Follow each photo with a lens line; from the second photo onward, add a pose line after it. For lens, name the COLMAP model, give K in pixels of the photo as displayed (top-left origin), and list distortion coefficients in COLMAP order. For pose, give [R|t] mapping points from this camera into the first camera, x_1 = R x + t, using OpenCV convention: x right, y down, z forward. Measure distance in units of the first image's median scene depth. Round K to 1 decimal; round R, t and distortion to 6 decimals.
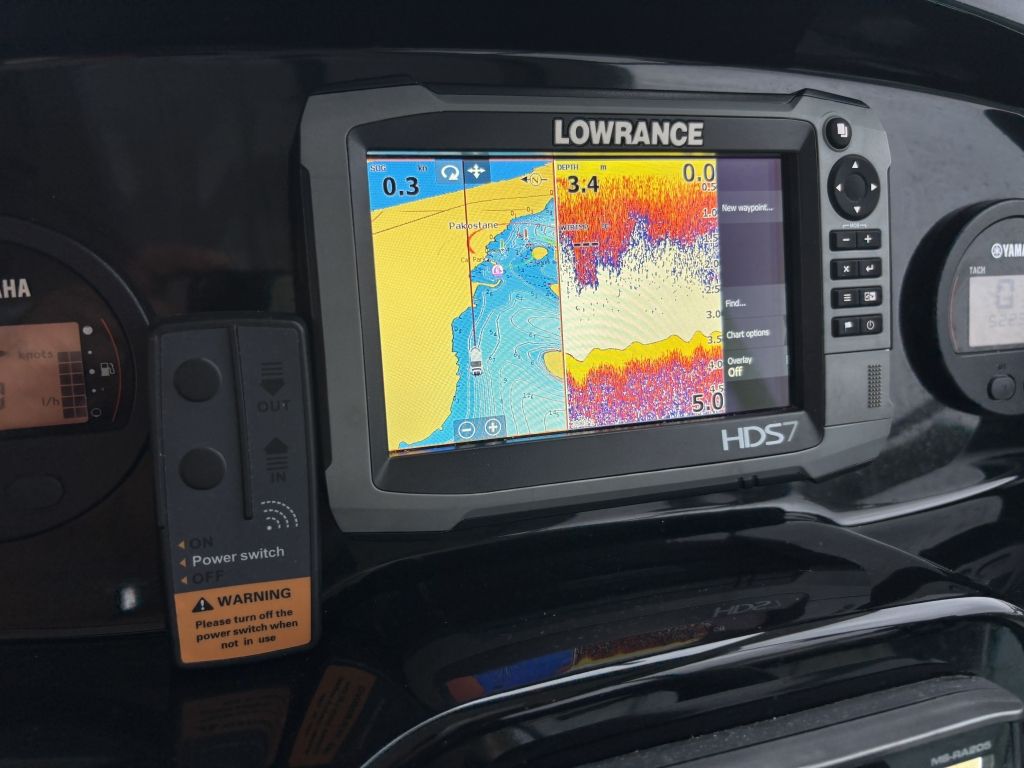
lens RADIAL K [[799.4, 0, 512.0], [0, 799.4, 384.0], [0, 0, 1]] dist [-0.030695, 0.004445]
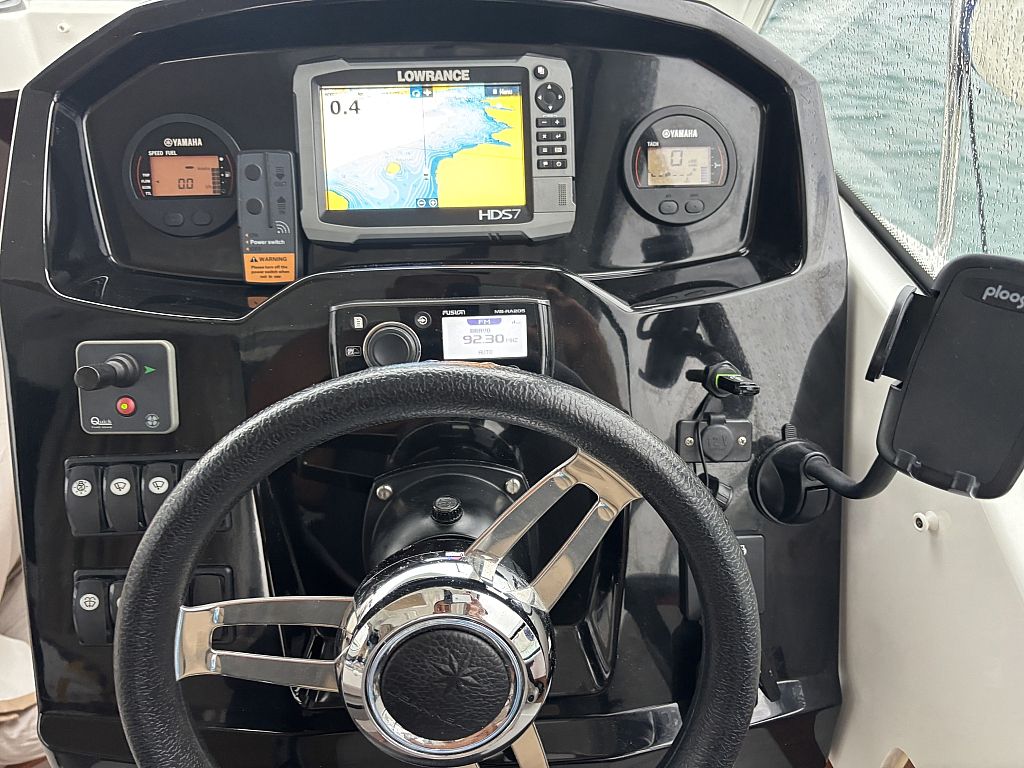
lens RADIAL K [[762.6, 0, 512.0], [0, 762.6, 384.0], [0, 0, 1]] dist [0.007352, -0.000114]
pose [[0.965661, 0.049624, -0.255023, 0.998870], [-0.045779, 0.998731, 0.020994, 0.535468], [0.255741, -0.008599, 0.966707, -1.123066]]
